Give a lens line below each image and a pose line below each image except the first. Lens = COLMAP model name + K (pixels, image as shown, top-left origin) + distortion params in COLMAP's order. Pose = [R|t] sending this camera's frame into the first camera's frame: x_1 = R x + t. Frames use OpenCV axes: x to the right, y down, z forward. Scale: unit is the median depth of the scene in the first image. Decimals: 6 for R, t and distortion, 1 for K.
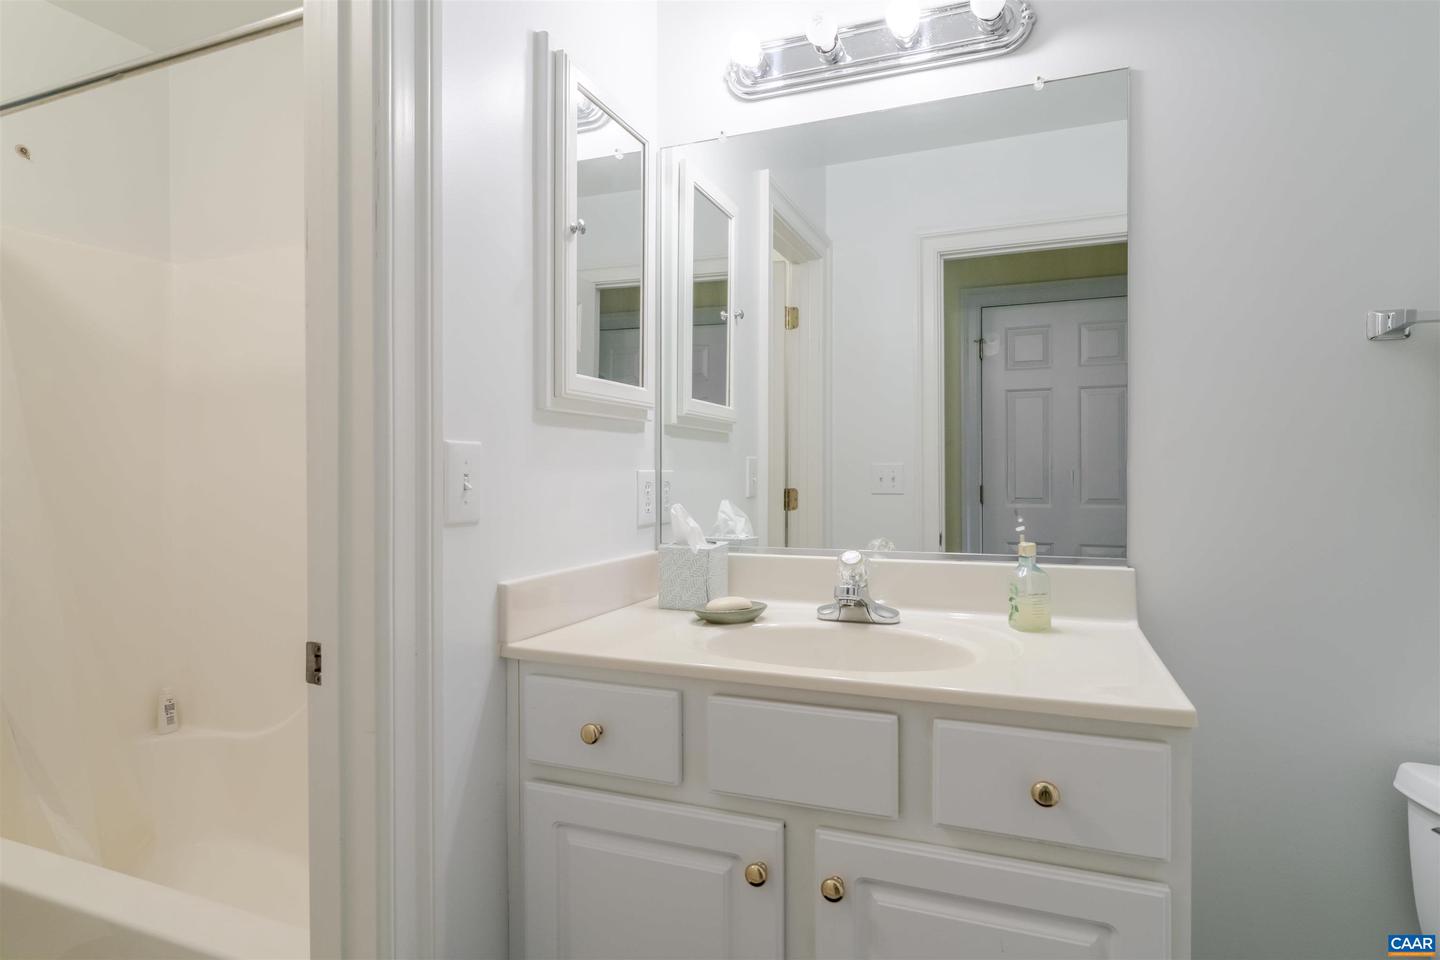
lens RADIAL K [[784.8, 0, 720.3], [0, 784.8, 475.0], [0, 0, 1]] dist [0.004477, 0.000648]
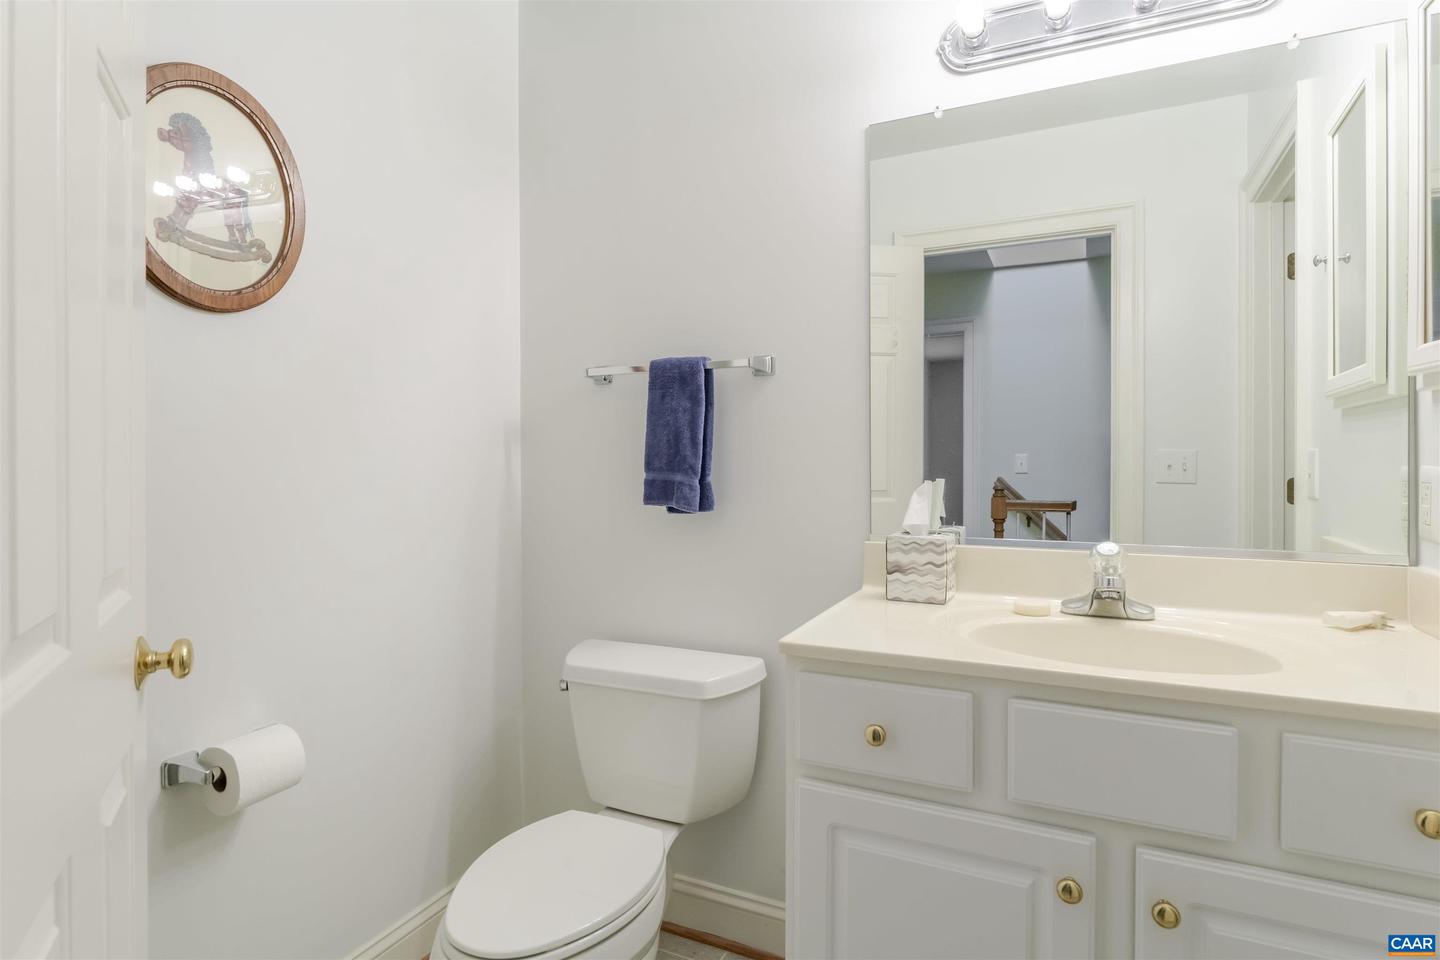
lens RADIAL K [[732.0, 0, 721.0], [0, 732.0, 476.3], [0, 0, 1]] dist [-0.005309, 0.001806]
pose [[0.997002, 0.004586, -0.077243, -0.230932], [-0.003027, 0.999790, 0.020283, 0.000410], [0.077319, -0.019988, 0.996806, 0.089599]]
